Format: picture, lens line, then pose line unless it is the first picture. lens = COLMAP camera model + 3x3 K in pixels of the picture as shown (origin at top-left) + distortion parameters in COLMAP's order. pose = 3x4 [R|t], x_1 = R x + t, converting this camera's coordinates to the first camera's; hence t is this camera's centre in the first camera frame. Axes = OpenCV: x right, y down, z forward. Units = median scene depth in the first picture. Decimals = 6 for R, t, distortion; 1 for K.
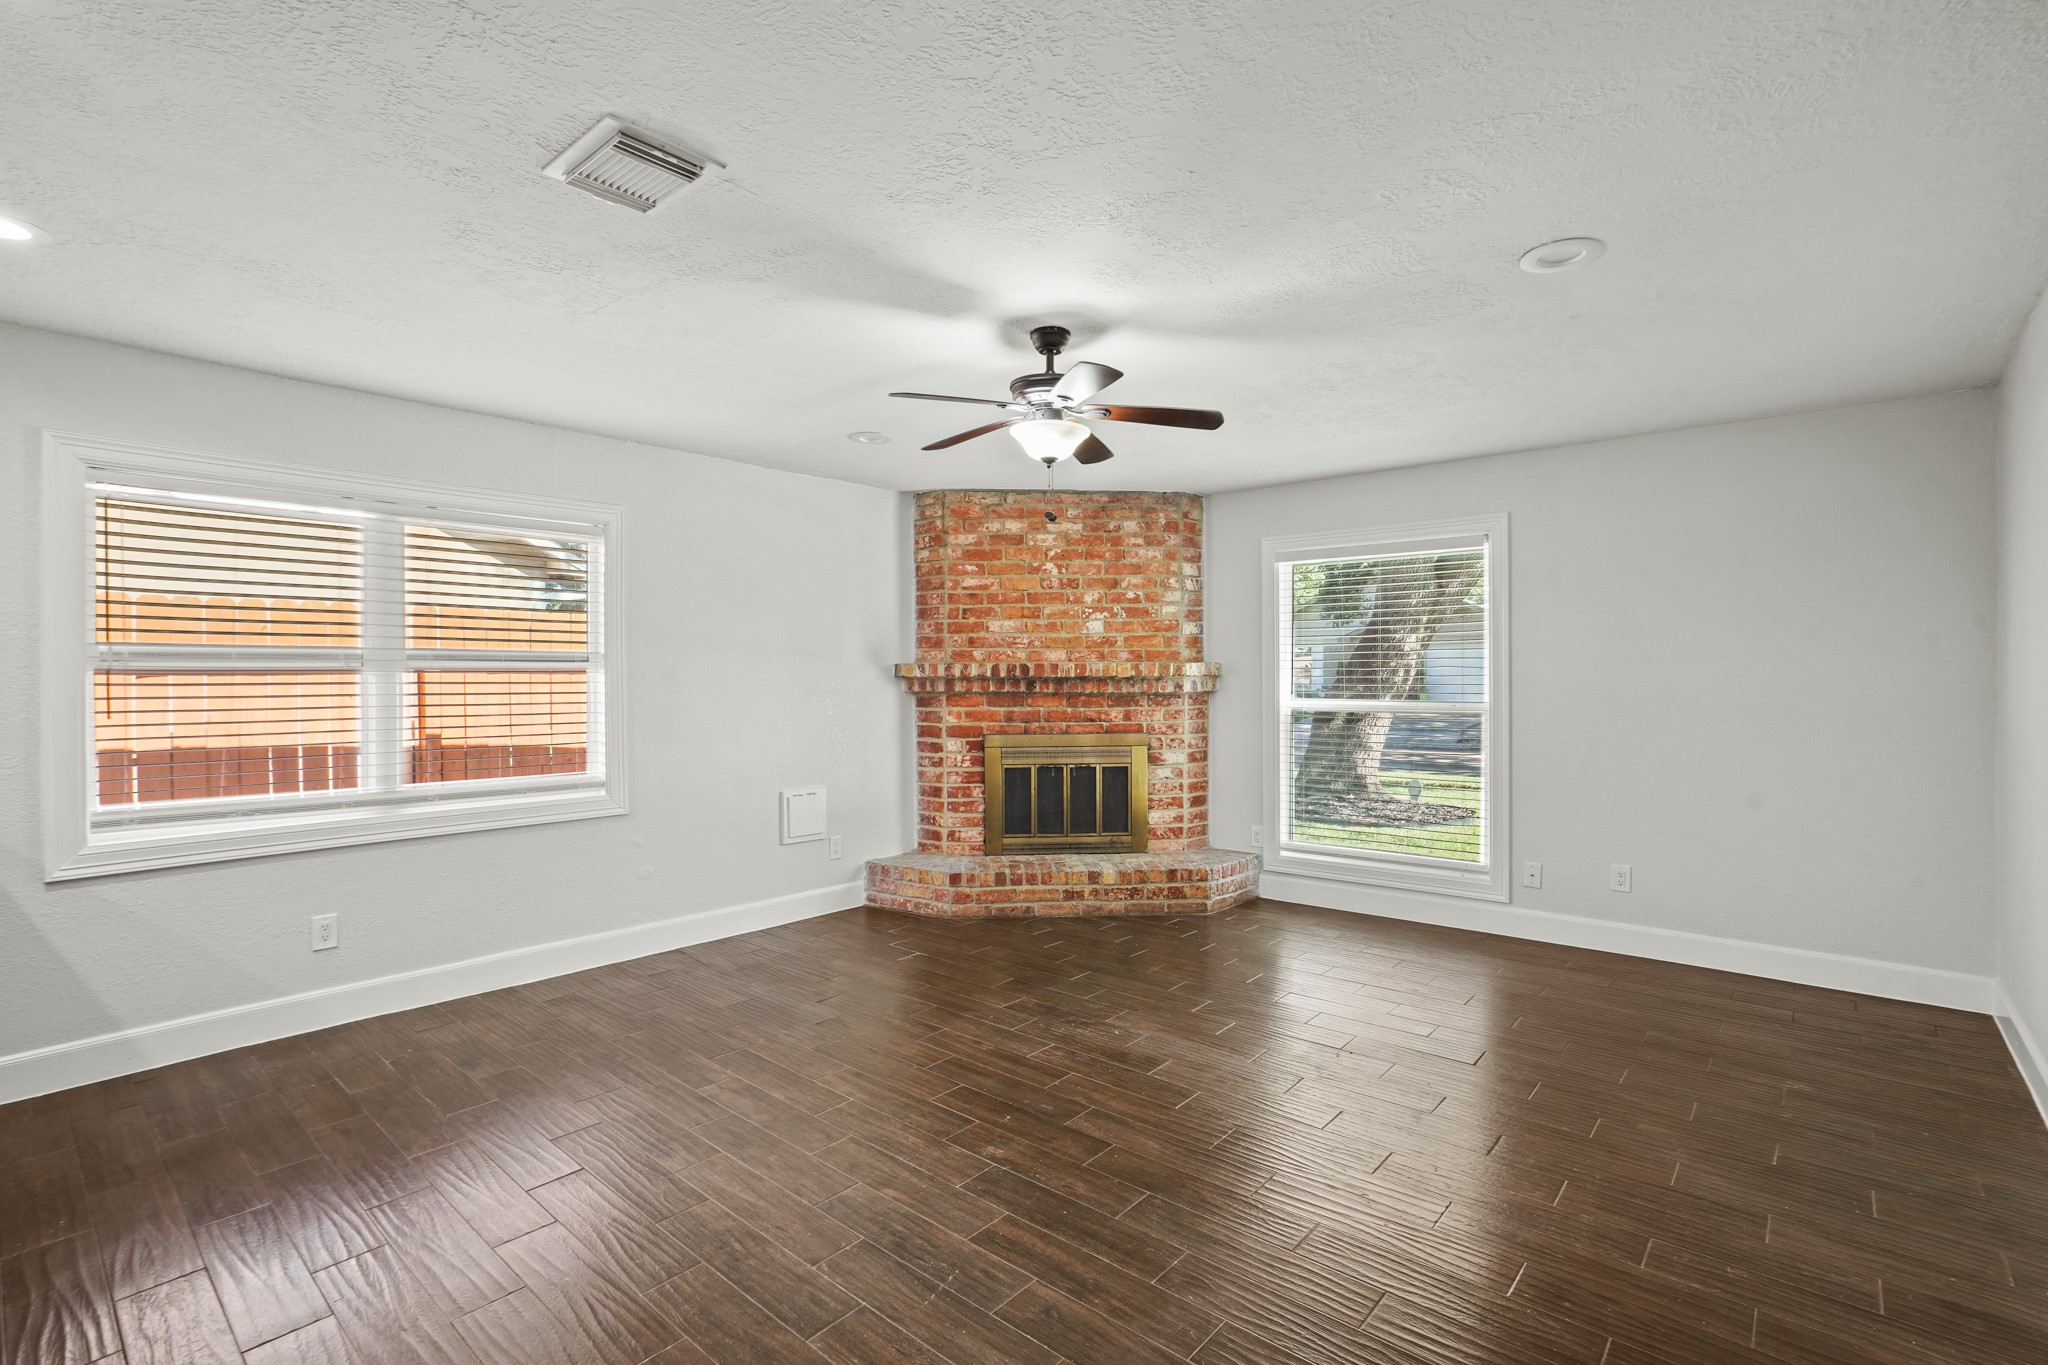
lens RADIAL K [[944.6, 0, 1017.5], [0, 944.6, 678.5], [0, 0, 1]] dist [-0.017260, 0.004249]
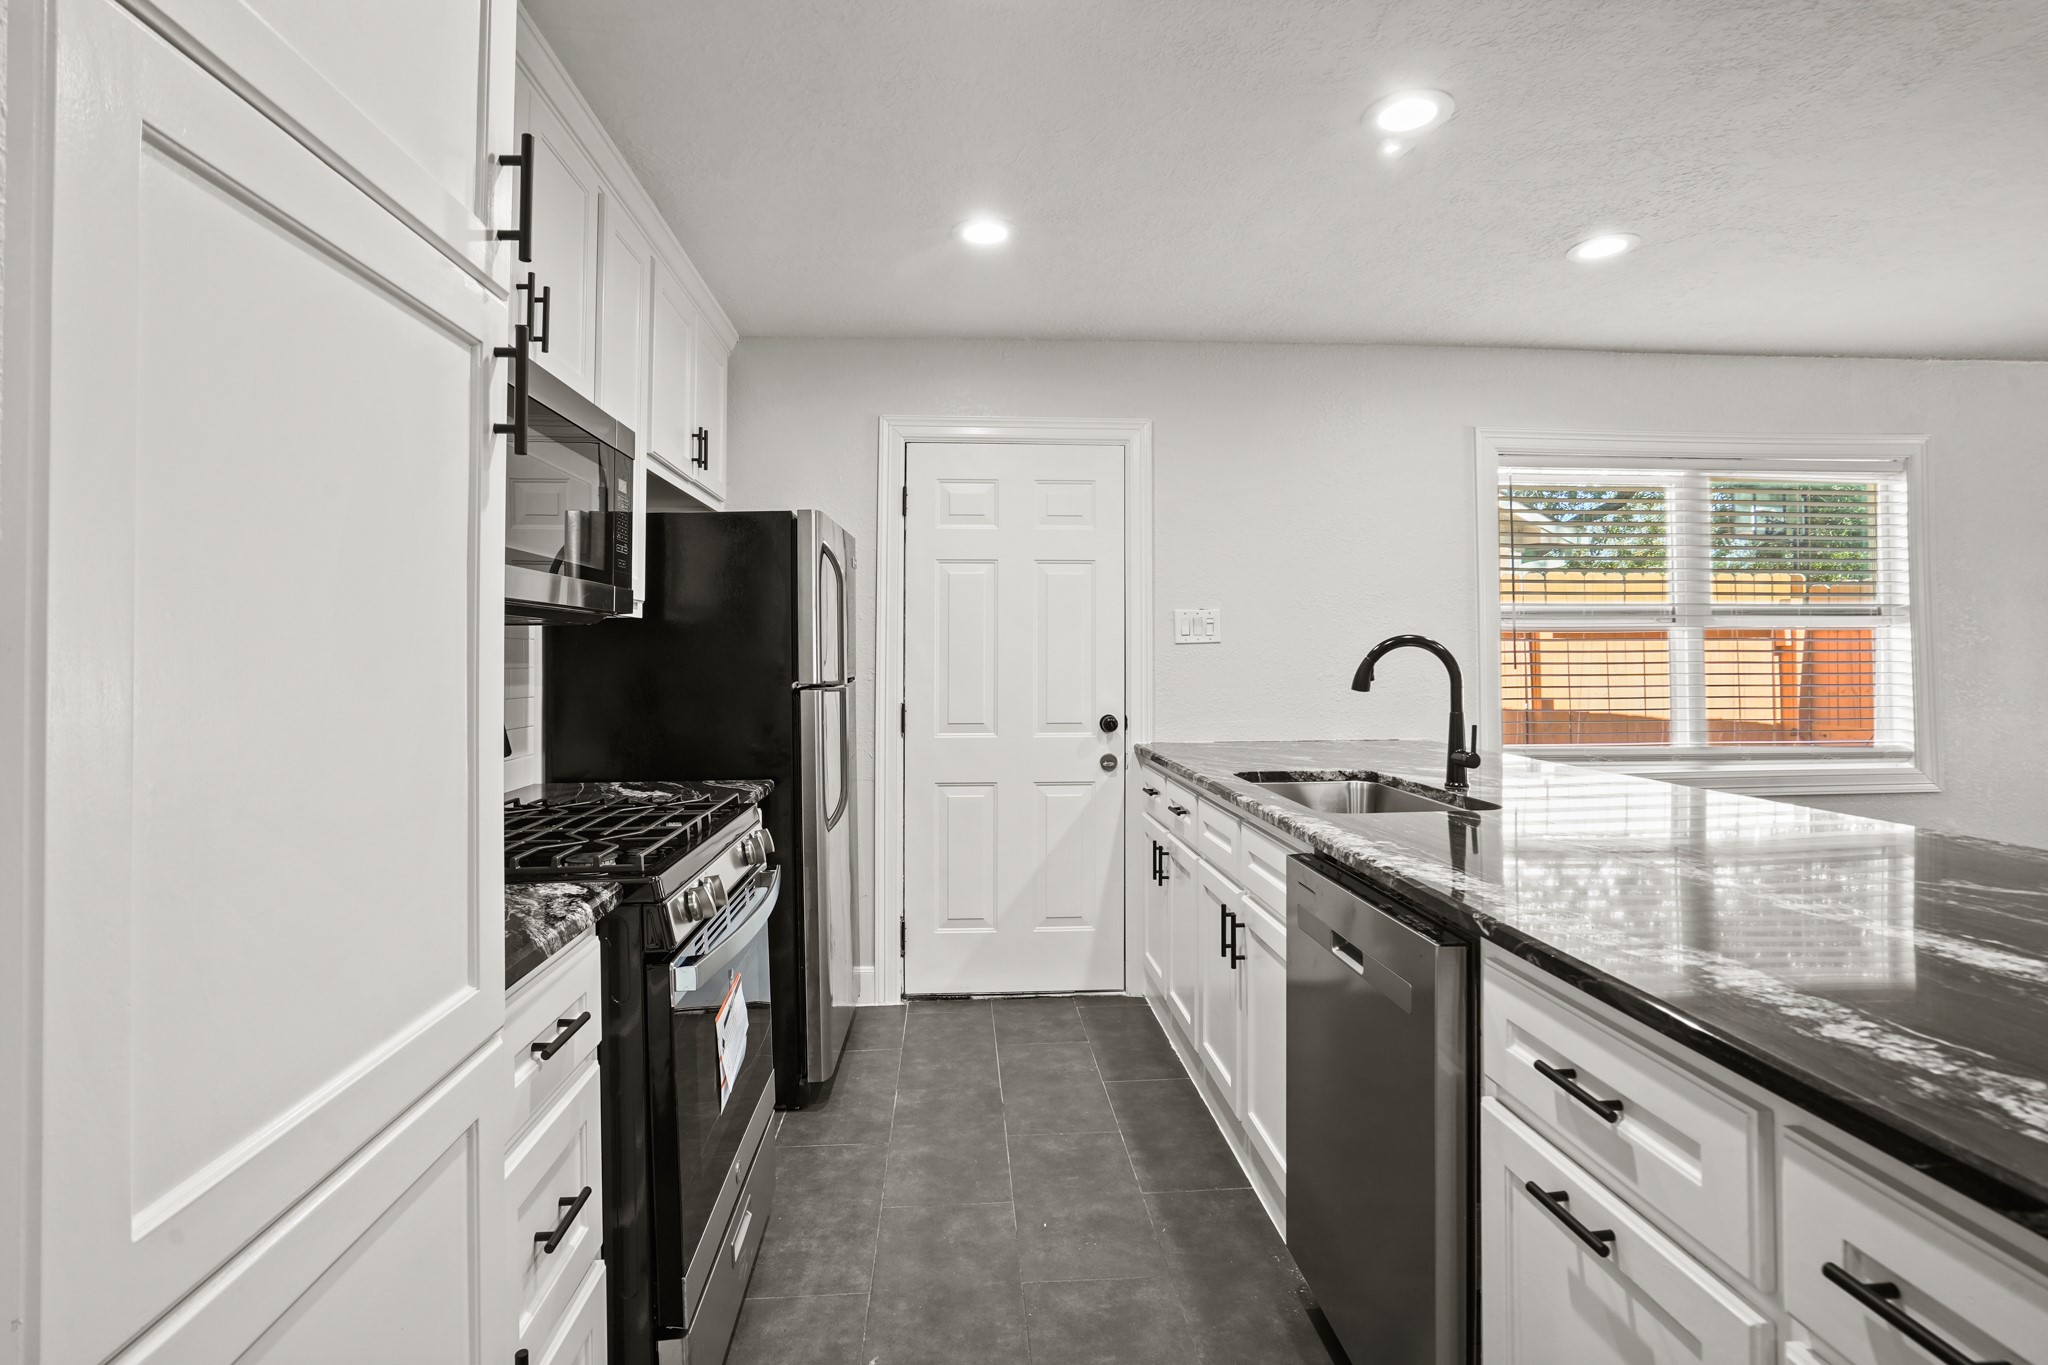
lens RADIAL K [[944.6, 0, 1023.6], [0, 944.6, 669.3], [0, 0, 1]] dist [-0.017260, 0.004249]
pose [[0.715070, 0.002749, -0.699048, -0.321054], [0.003352, 0.999967, 0.007361, 0.018128], [0.699045, -0.007607, 0.715037, -0.146101]]
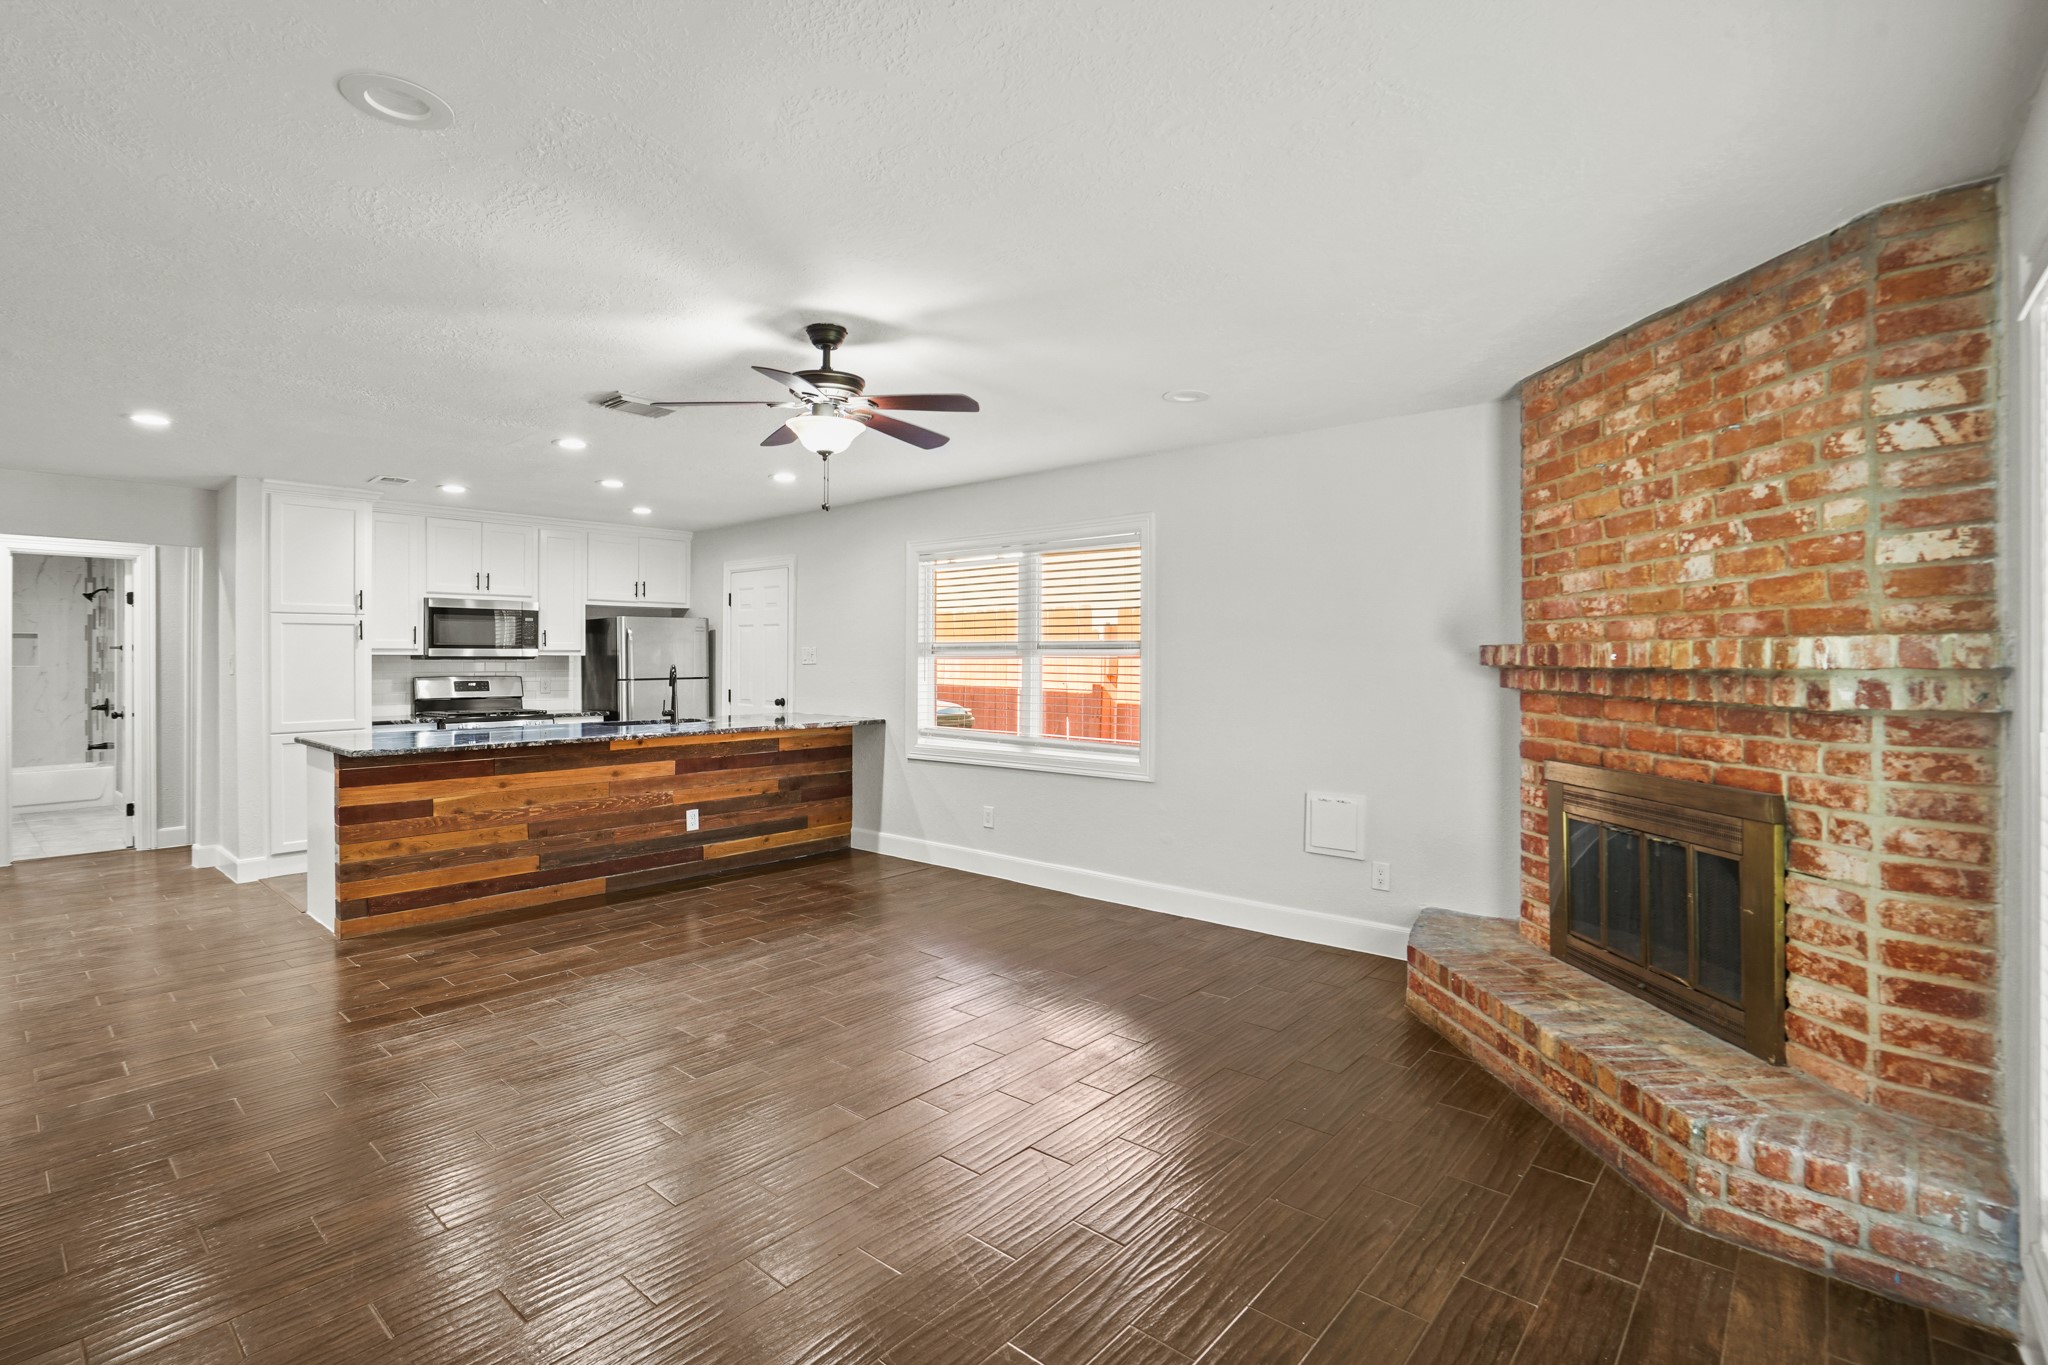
lens RADIAL K [[944.6, 0, 1032.6], [0, 944.6, 665.7], [0, 0, 1]] dist [-0.017260, 0.004249]
pose [[0.029317, 0.008895, -0.999531, 0.568332], [-0.010173, 0.999911, 0.008600, -0.003911], [0.999518, 0.009917, 0.029404, 0.638534]]
